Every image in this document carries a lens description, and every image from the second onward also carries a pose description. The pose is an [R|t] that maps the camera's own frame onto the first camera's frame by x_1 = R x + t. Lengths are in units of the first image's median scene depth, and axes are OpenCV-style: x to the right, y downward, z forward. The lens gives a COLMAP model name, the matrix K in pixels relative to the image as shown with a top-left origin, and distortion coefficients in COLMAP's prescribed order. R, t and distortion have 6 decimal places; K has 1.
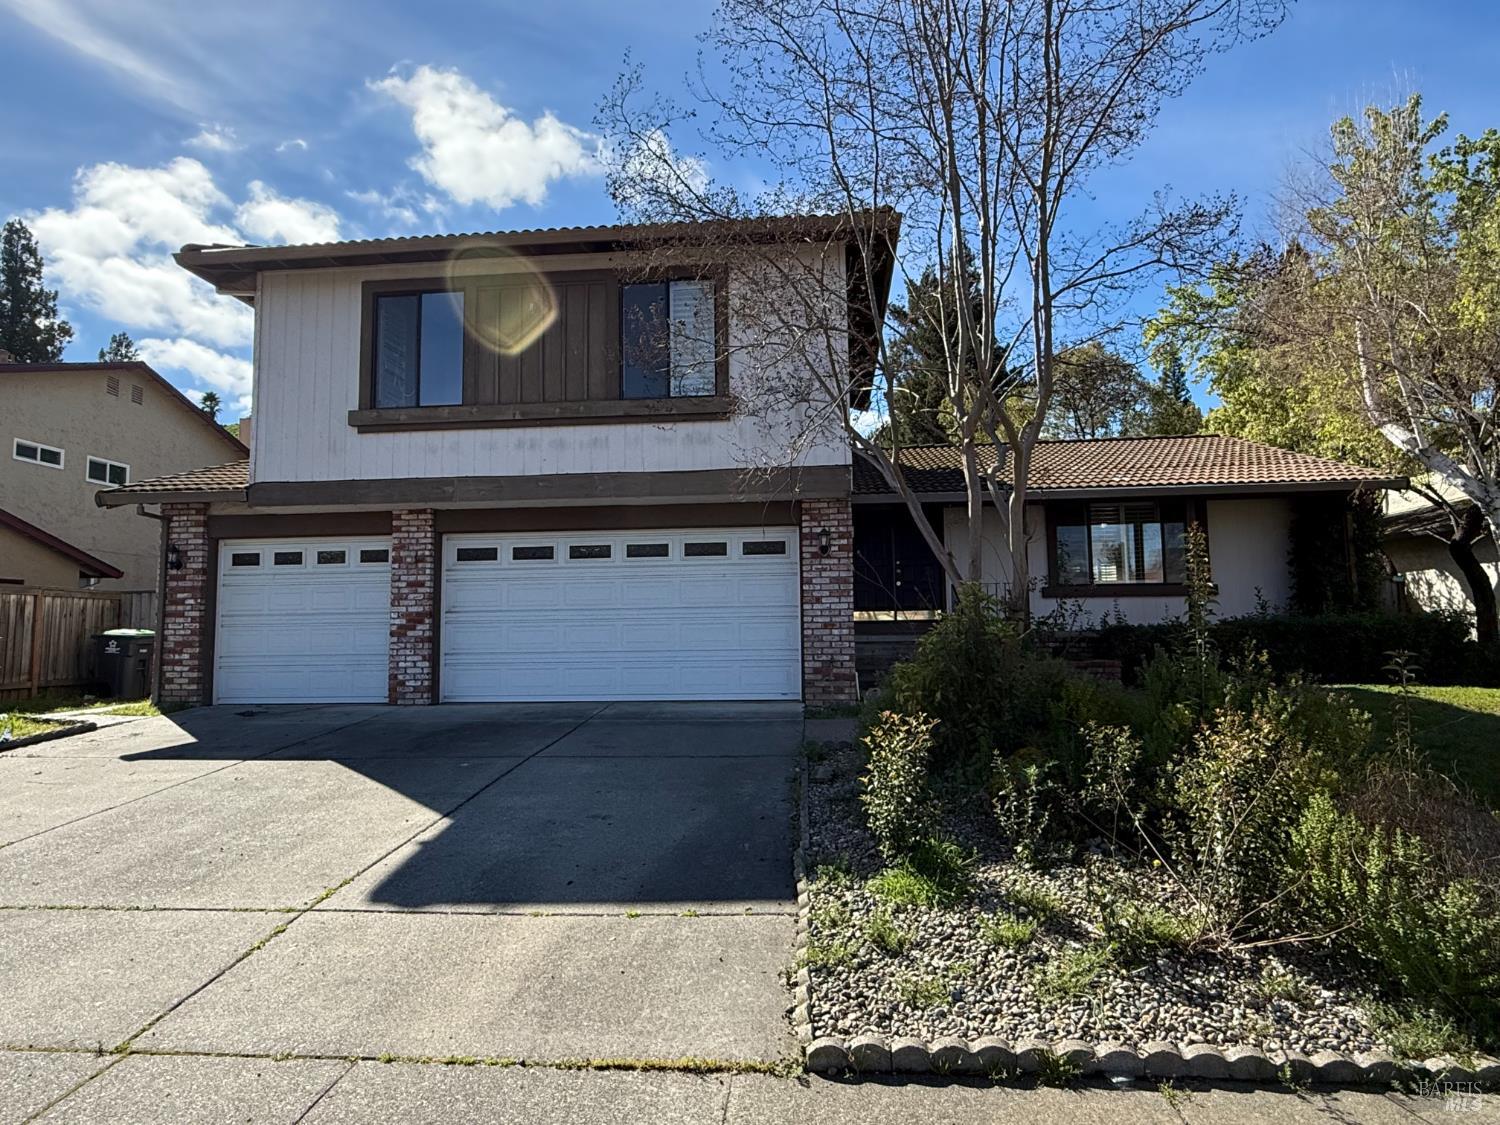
lens RADIAL K [[880.1, 0, 746.1], [0, 880.1, 563.6], [0, 0, 1]] dist [0.002870, 0.000867]
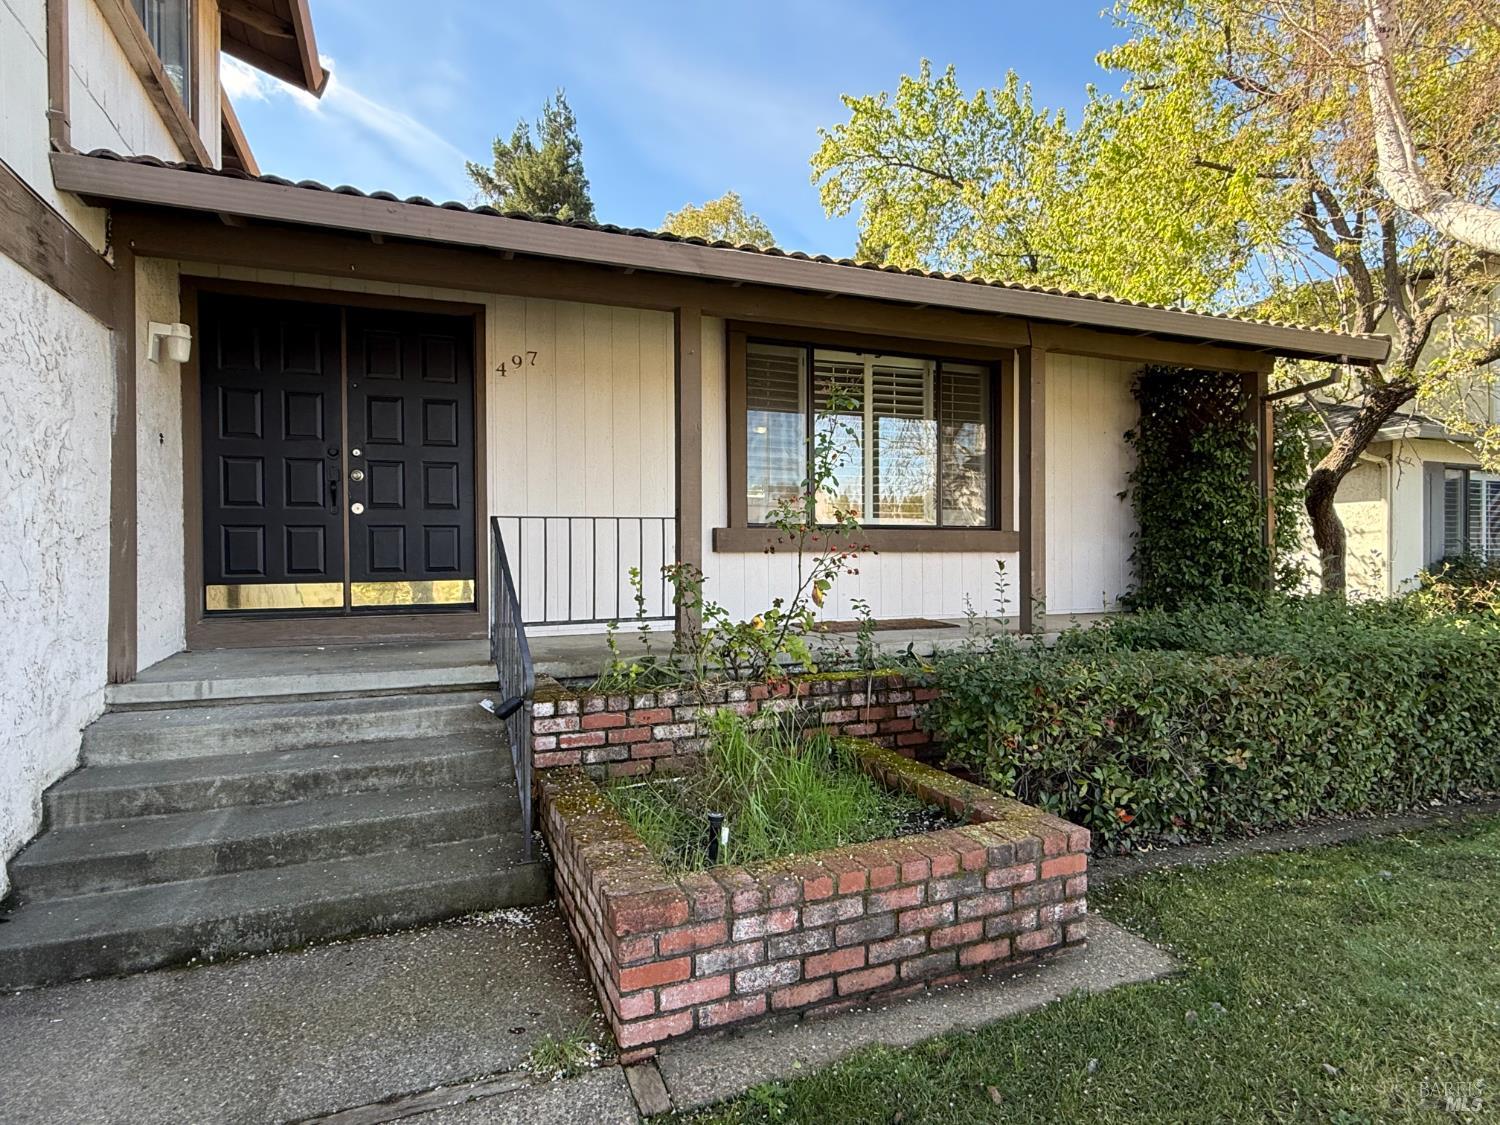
lens RADIAL K [[820.8, 0, 752.2], [0, 820.8, 558.4], [0, 0, 1]] dist [-0.017918, 0.014716]
pose [[0.887199, 0.007836, 0.461321, 0.163756], [-0.045456, 0.996476, 0.070493, 0.011781], [-0.459143, -0.083511, 0.884428, 0.625302]]
